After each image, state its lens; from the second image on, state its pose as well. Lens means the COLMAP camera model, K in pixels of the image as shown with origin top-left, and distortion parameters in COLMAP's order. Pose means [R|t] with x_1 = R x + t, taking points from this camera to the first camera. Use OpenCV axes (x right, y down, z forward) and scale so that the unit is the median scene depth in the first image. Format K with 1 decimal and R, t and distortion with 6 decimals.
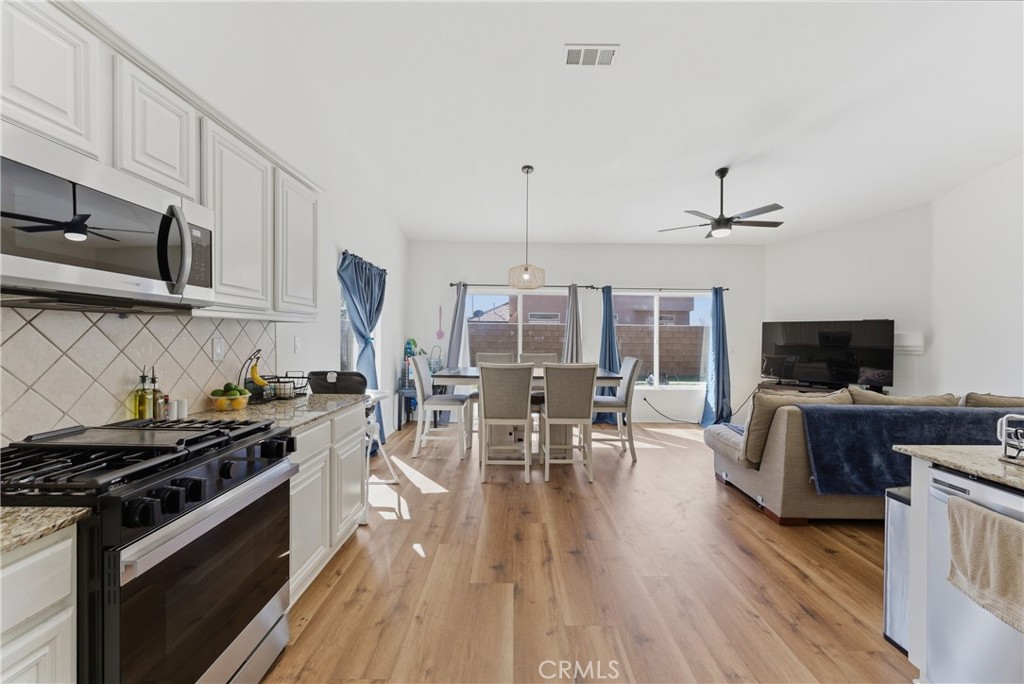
lens RADIAL K [[419.0, 0, 512.0], [0, 419.0, 342.0], [0, 0, 1]] dist [0.000378, 0.000381]
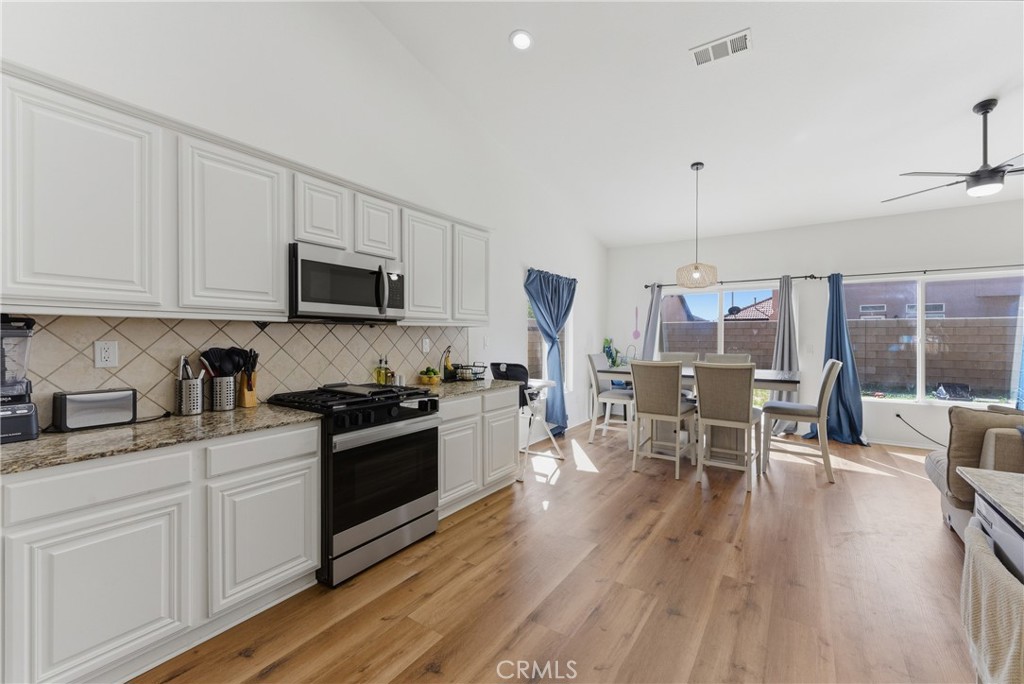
lens RADIAL K [[419.0, 0, 512.0], [0, 419.0, 342.0], [0, 0, 1]] dist [0.000378, 0.000381]
pose [[0.822111, 0.000634, -0.569327, 0.368143], [-0.001154, 0.999999, -0.000552, 0.003837], [0.569327, 0.001111, 0.822111, -0.087952]]
